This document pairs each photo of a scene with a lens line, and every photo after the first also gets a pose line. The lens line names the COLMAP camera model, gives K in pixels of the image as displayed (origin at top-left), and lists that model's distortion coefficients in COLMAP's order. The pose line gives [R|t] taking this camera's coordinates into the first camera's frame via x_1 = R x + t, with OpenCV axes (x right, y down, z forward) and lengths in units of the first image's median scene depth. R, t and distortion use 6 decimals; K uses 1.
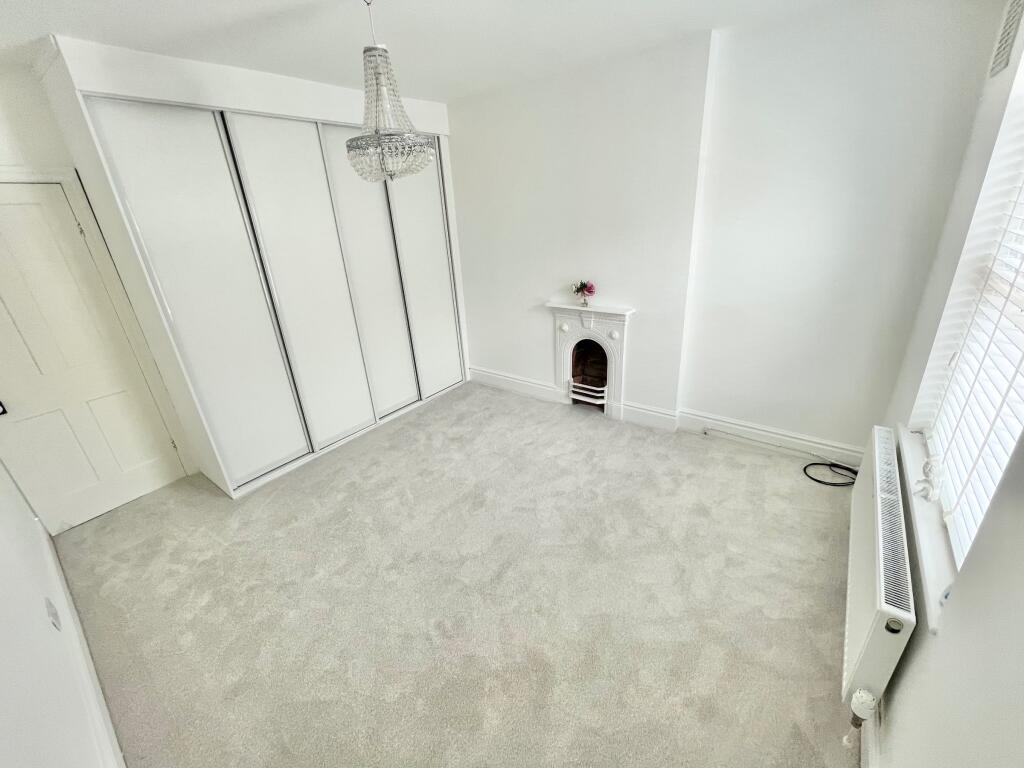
lens RADIAL K [[414.8, 0, 516.4], [0, 414.8, 380.5], [0, 0, 1]] dist [-0.006211, 0.001591]
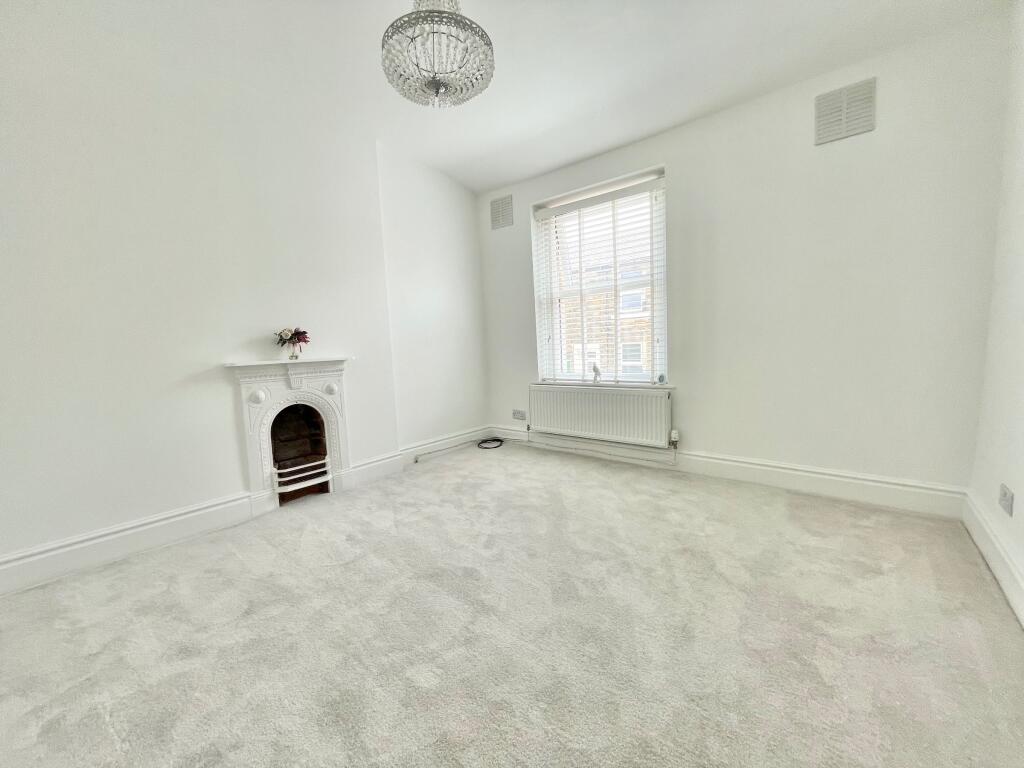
lens RADIAL K [[414.8, 0, 513.4], [0, 414.8, 383.8], [0, 0, 1]] dist [-0.006211, 0.001591]
pose [[0.033840, -0.040631, 0.998601, -0.580302], [0.412882, 0.910493, 0.023054, 0.016995], [-0.910156, 0.411524, 0.047587, 0.570170]]
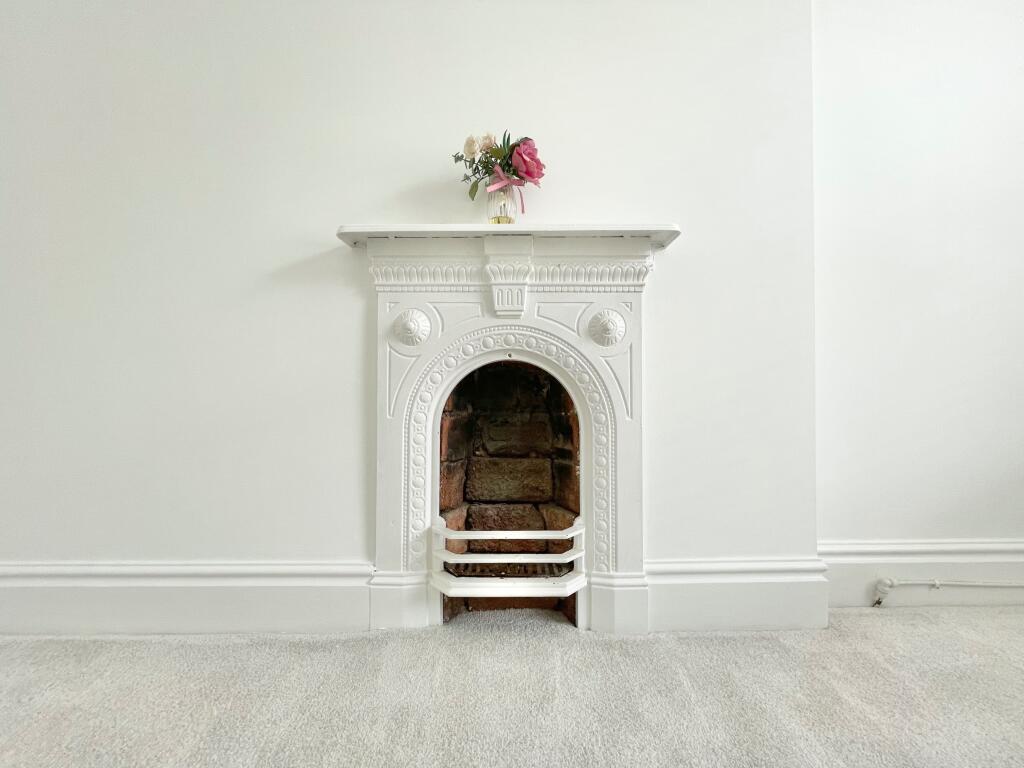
lens RADIAL K [[414.8, 0, 507.5], [0, 414.8, 383.5], [0, 0, 1]] dist [-0.006211, 0.001591]
pose [[0.789158, 0.046685, 0.612413, -0.002133], [0.193623, 0.927353, -0.320196, 0.008734], [-0.582872, 0.371263, 0.722789, 0.788741]]
